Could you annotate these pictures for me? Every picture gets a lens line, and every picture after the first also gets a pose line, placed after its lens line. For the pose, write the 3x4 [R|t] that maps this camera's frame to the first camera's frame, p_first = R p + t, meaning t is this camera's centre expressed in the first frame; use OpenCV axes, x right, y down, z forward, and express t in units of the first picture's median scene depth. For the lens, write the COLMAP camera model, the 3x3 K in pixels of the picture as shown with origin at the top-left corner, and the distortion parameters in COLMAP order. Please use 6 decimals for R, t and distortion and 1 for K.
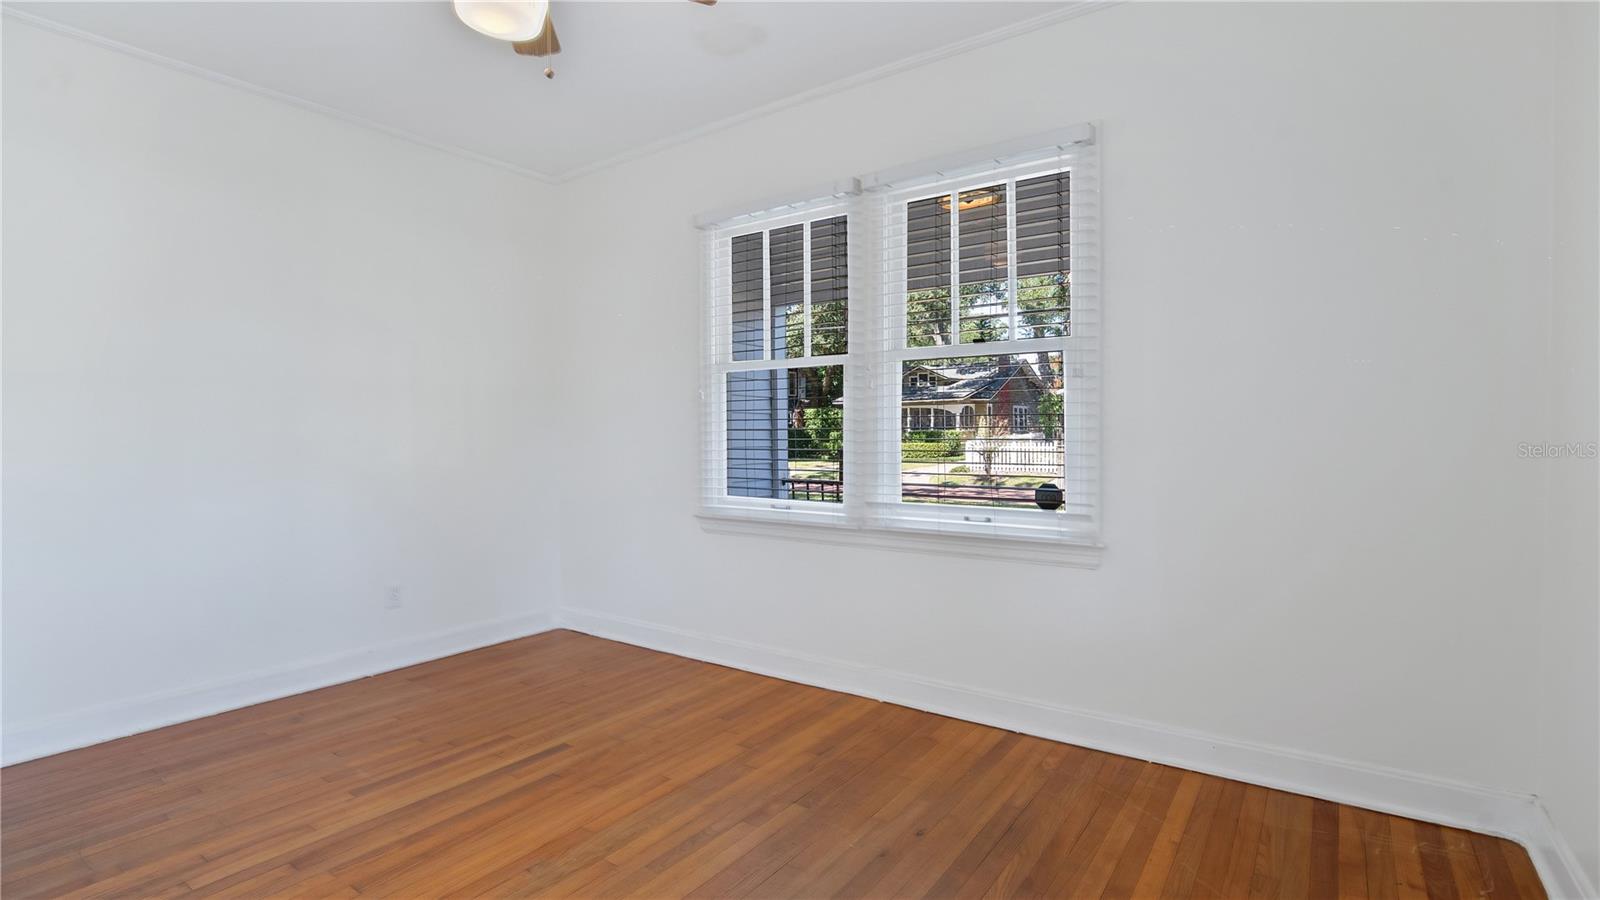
lens RADIAL K [[752.7, 0, 817.6], [0, 752.7, 449.4], [0, 0, 1]] dist [-0.027296, 0.001497]
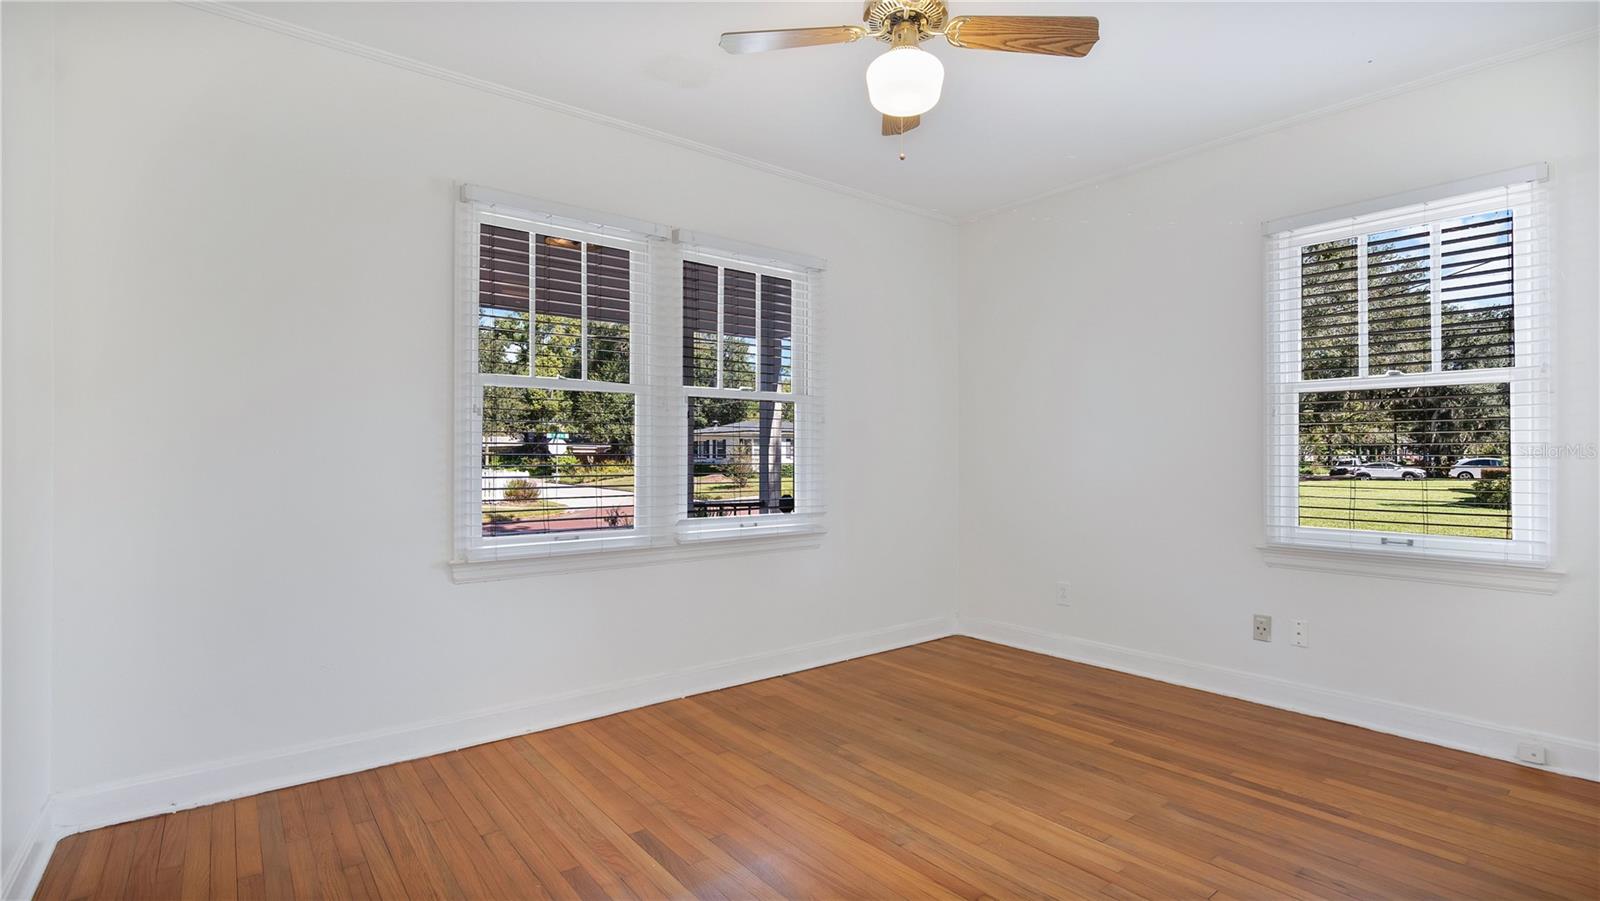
lens RADIAL K [[752.7, 0, 817.6], [0, 752.7, 449.9], [0, 0, 1]] dist [-0.027296, 0.001497]
pose [[0.266296, 0.012338, 0.963812, -1.067204], [0.020971, 0.999607, -0.018591, -0.010601], [-0.963663, 0.025163, 0.265932, 0.563782]]
